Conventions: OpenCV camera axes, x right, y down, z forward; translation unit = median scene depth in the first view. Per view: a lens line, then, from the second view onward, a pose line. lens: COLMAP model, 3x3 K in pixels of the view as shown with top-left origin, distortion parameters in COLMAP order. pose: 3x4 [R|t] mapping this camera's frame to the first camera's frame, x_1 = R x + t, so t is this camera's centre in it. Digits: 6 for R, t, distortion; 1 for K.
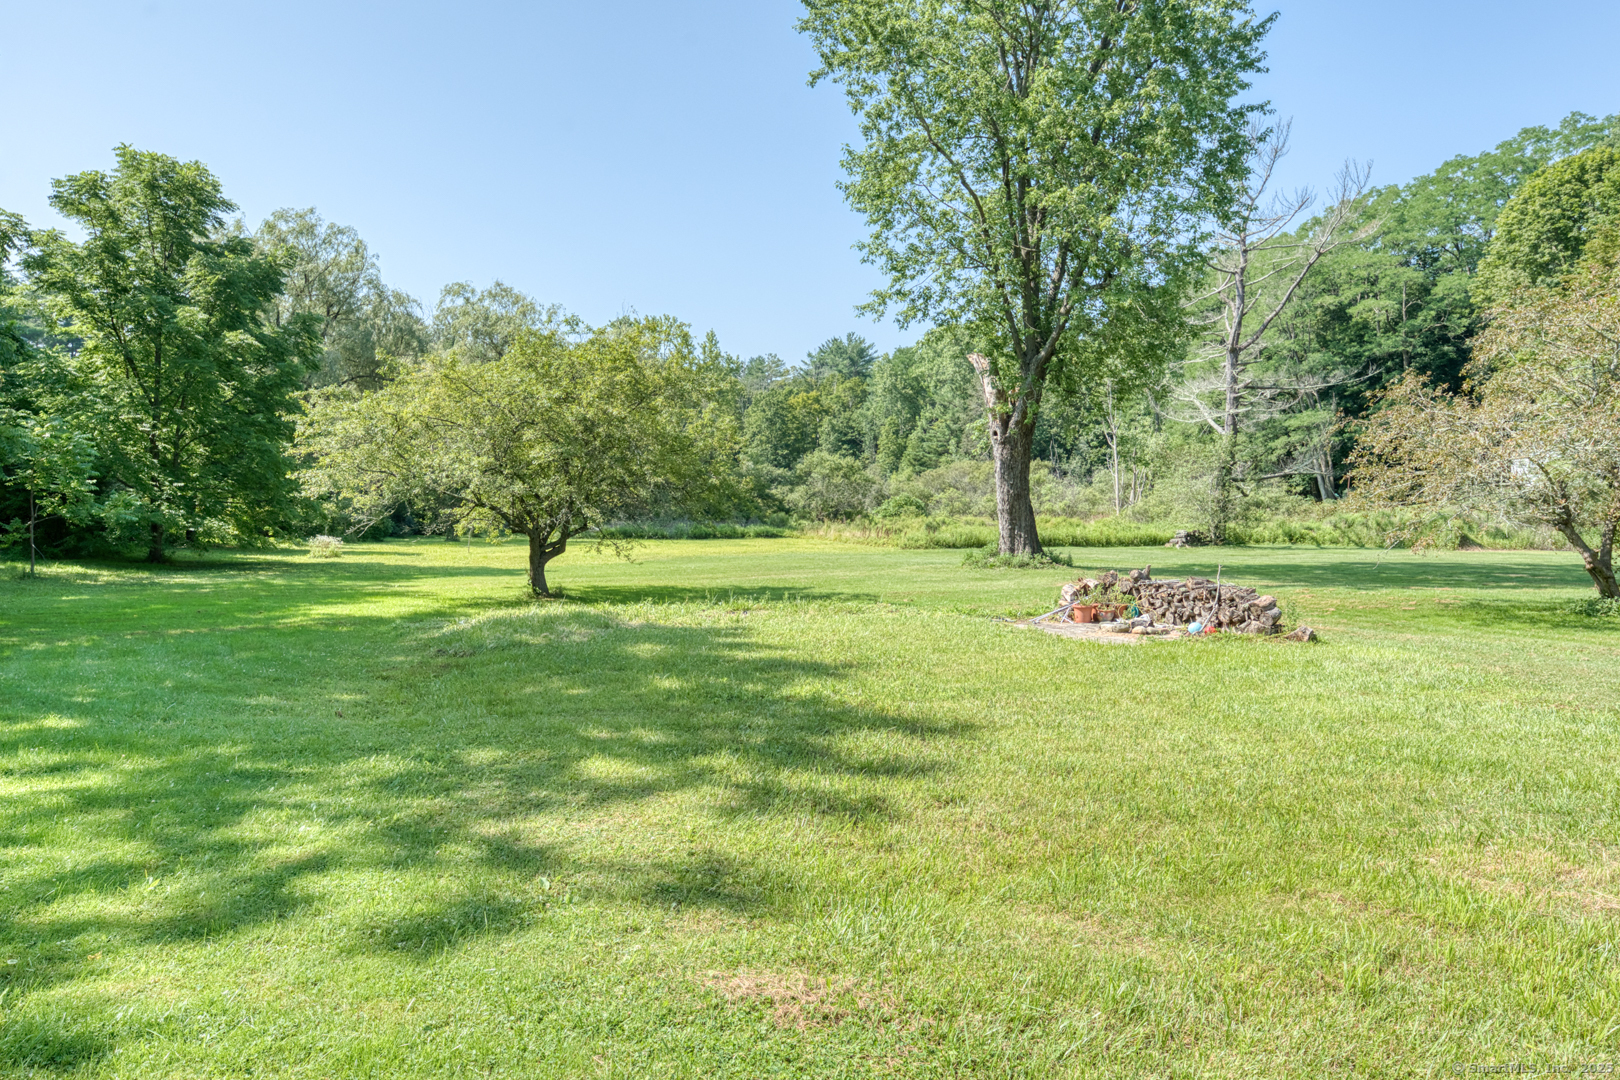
lens RADIAL K [[1038.3, 0, 823.5], [0, 1038.3, 529.0], [0, 0, 1]] dist [0.012478, 0.001752]
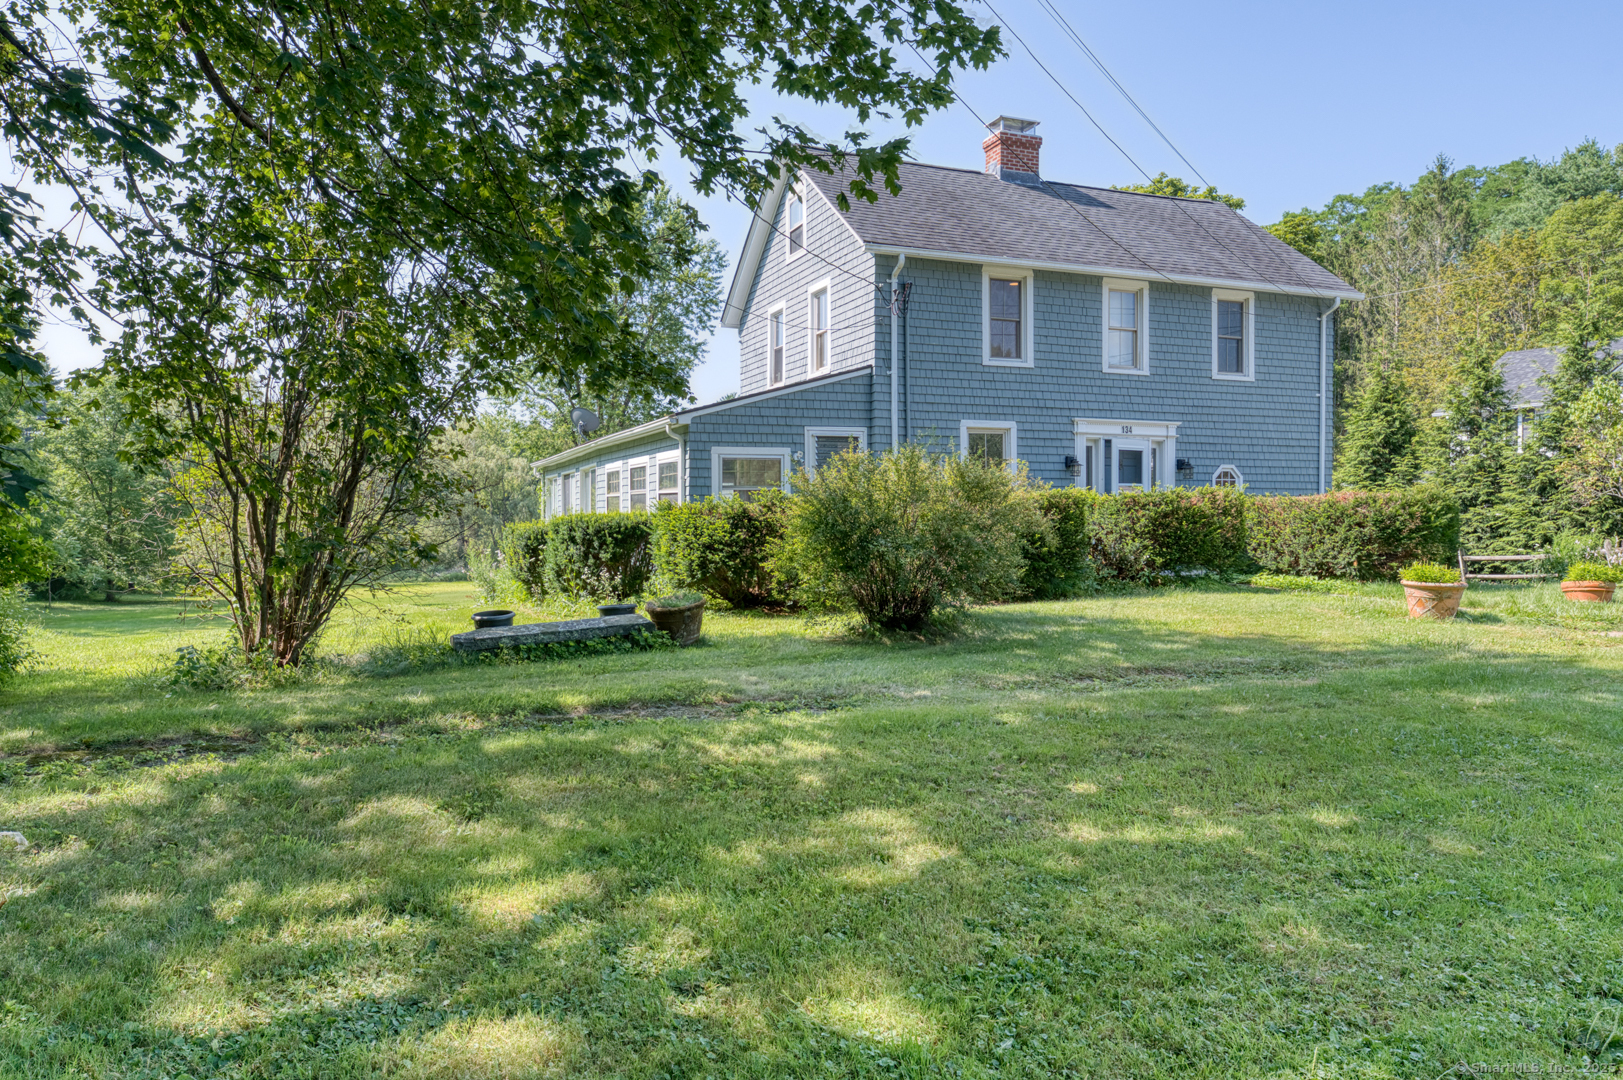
lens RADIAL K [[1091.4, 0, 808.0], [0, 1091.4, 546.5], [0, 0, 1]] dist [0.021574, 0.002611]
pose [[0.999725, -0.023188, 0.003528, 0.515356], [0.023255, 0.999524, -0.020274, 0.003906], [-0.003056, 0.020351, 0.999788, -0.834904]]
